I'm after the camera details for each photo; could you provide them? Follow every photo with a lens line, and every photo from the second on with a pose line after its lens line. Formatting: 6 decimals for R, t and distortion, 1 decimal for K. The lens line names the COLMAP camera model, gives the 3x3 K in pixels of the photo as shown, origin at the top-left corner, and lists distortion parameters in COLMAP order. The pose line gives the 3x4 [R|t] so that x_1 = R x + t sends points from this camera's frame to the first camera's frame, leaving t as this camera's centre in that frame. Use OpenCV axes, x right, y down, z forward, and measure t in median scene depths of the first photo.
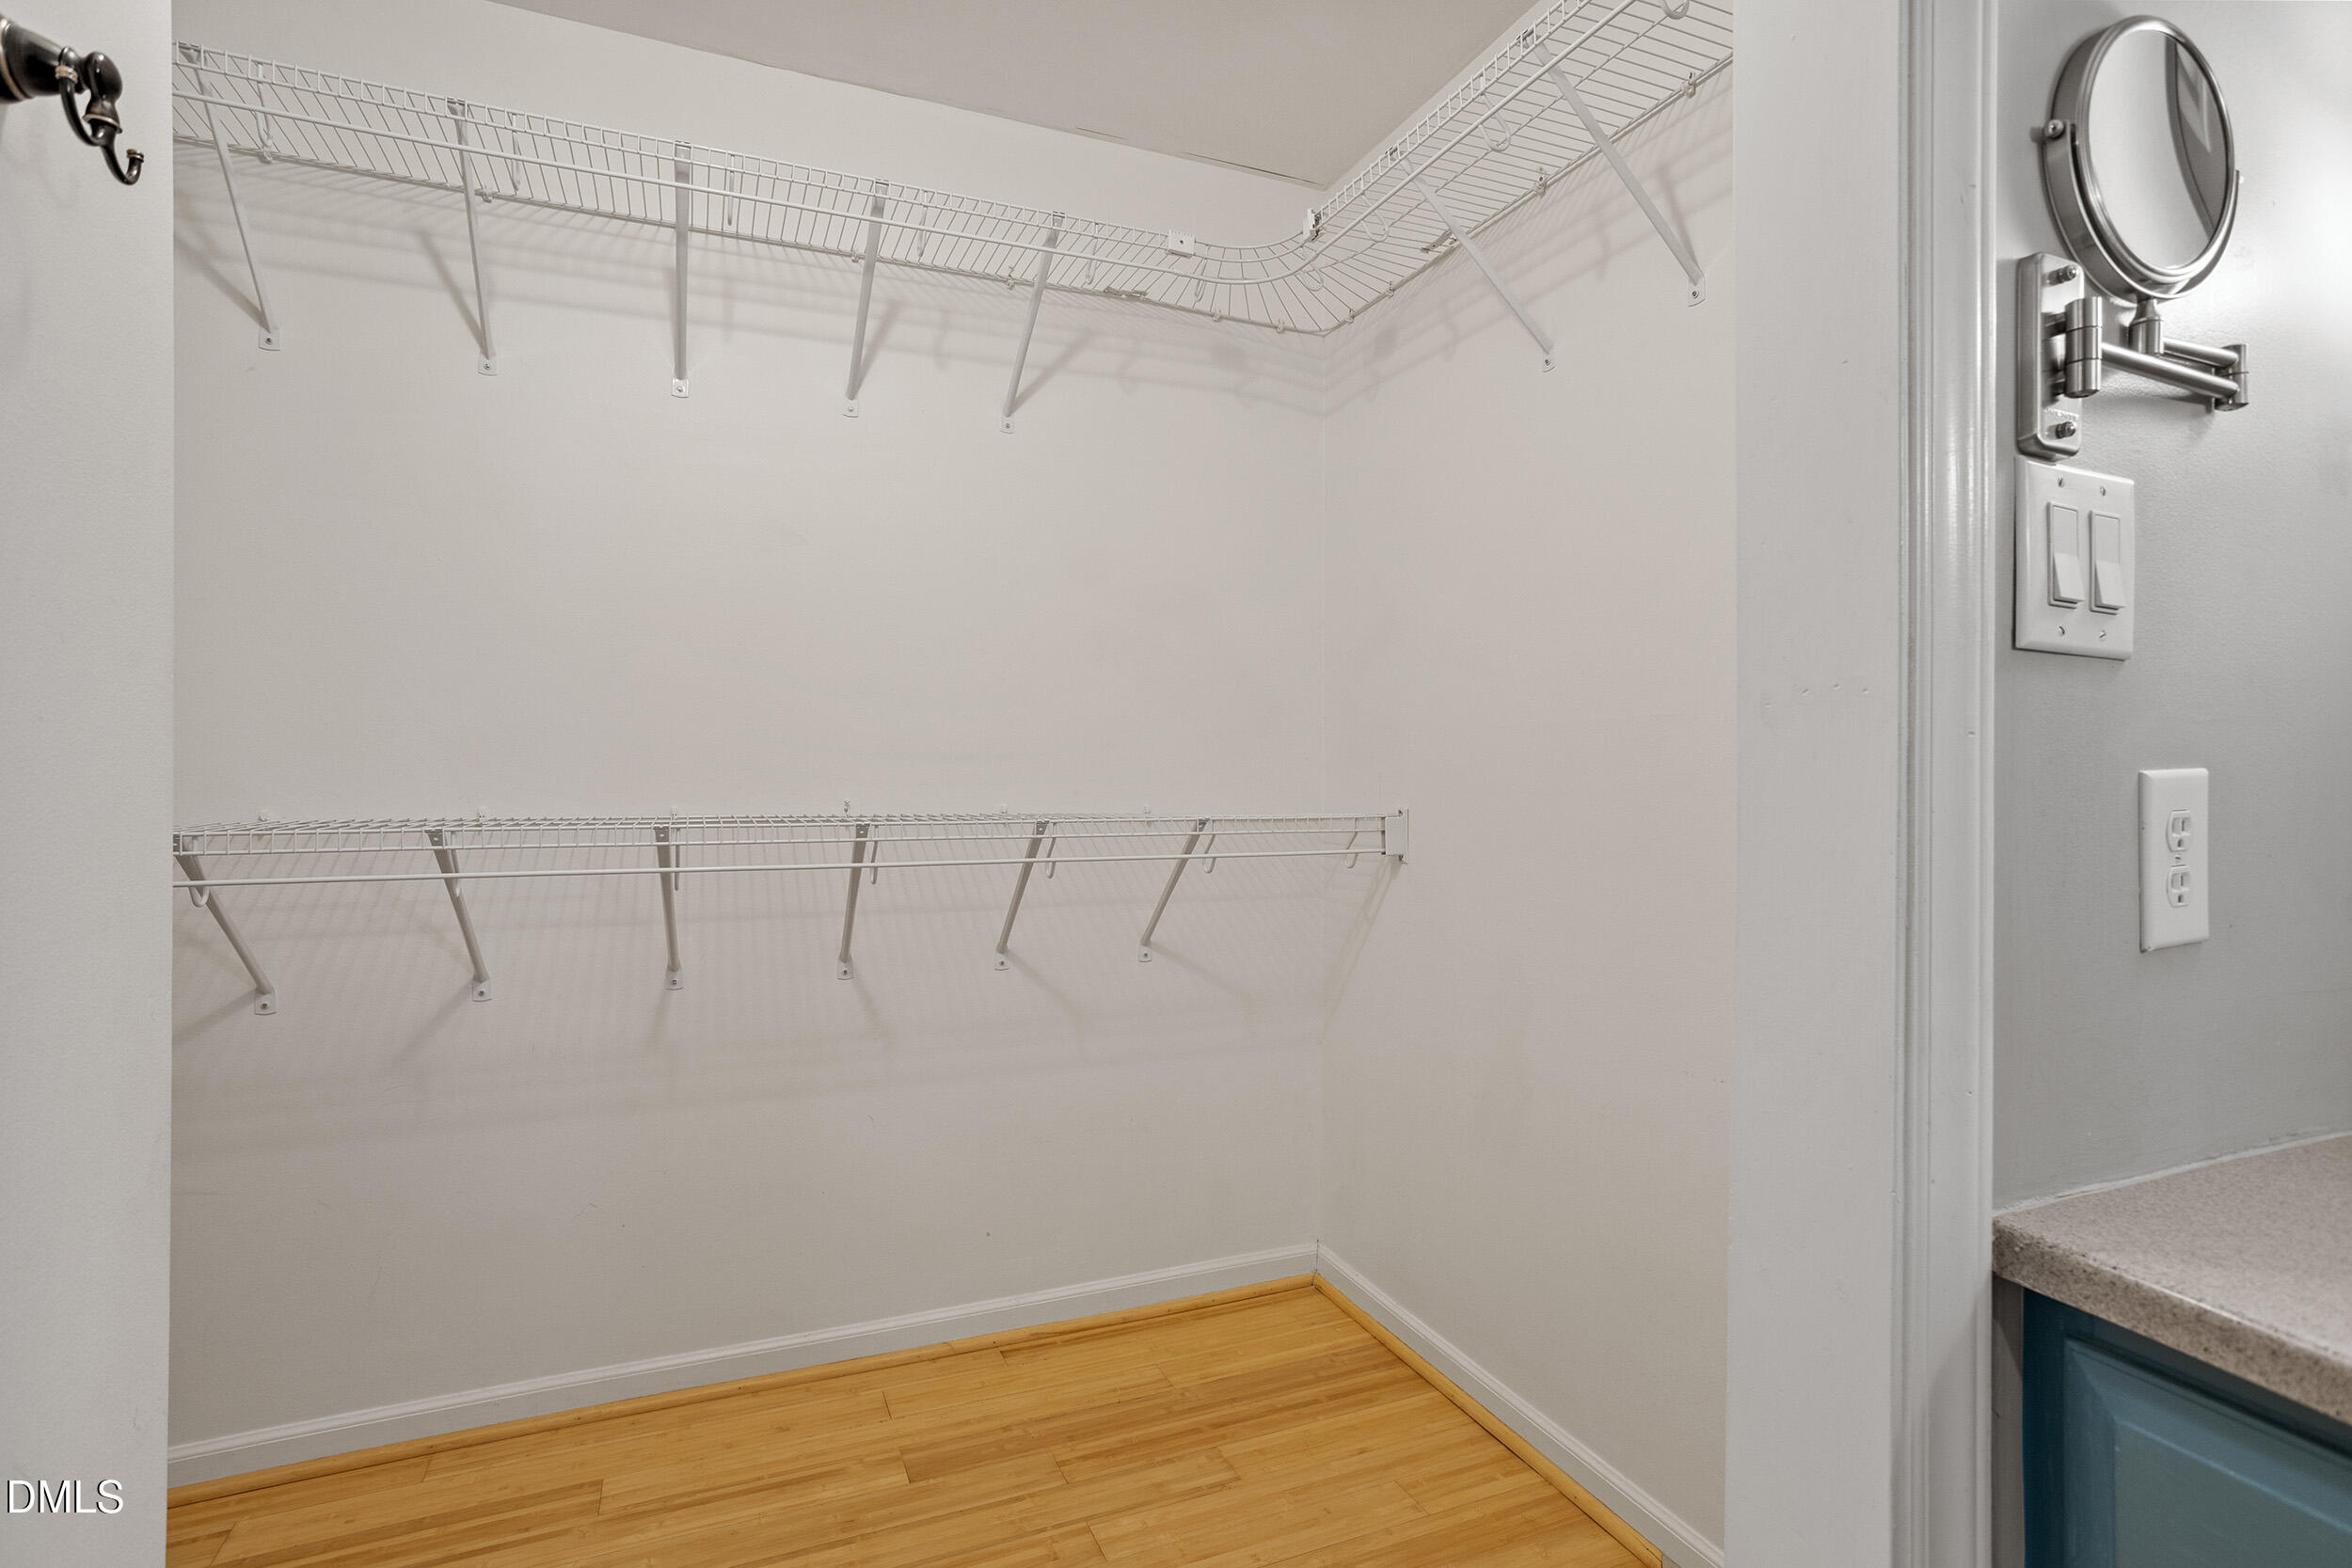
lens RADIAL K [[1143.6, 0, 1173.9], [0, 1143.6, 765.1], [0, 0, 1]] dist [-0.048501, 0.023220]
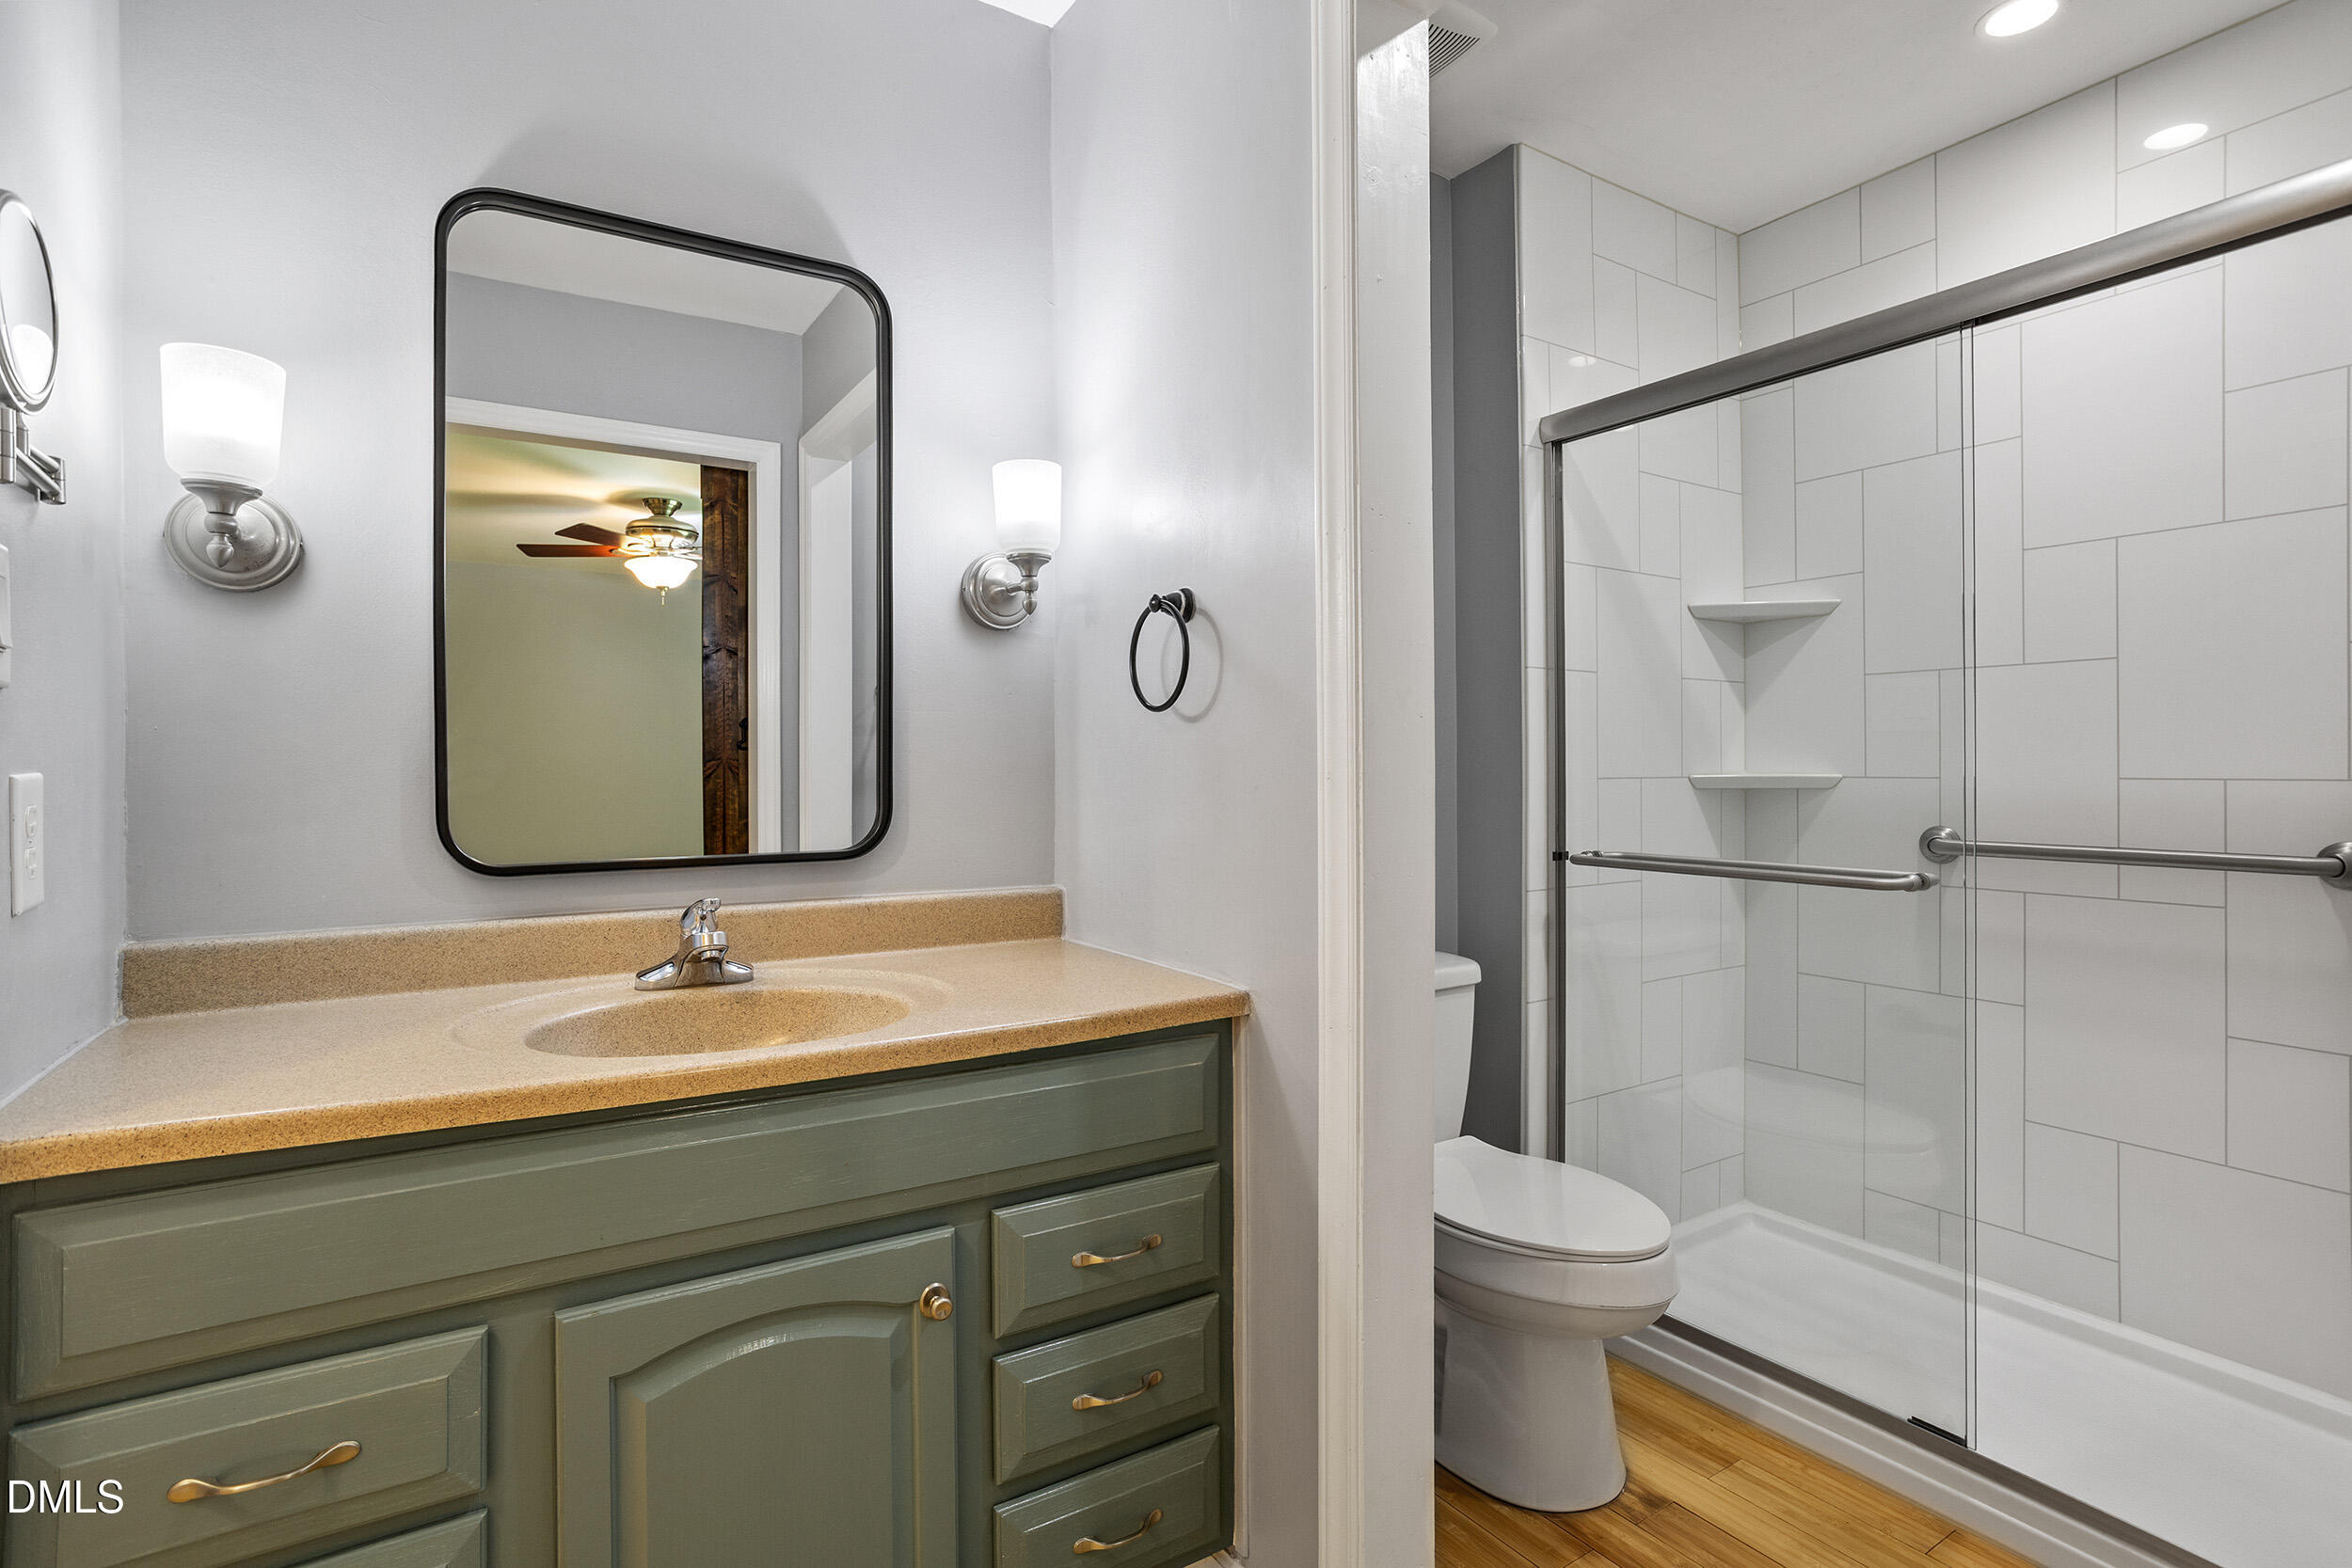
lens RADIAL K [[1143.6, 0, 1156.1], [0, 1143.6, 765.9], [0, 0, 1]] dist [-0.048501, 0.023220]
pose [[-0.156785, -0.003282, 0.987627, -0.604966], [0.001455, 0.999993, 0.003554, -0.008652], [-0.987632, 0.001994, -0.156779, -0.097886]]
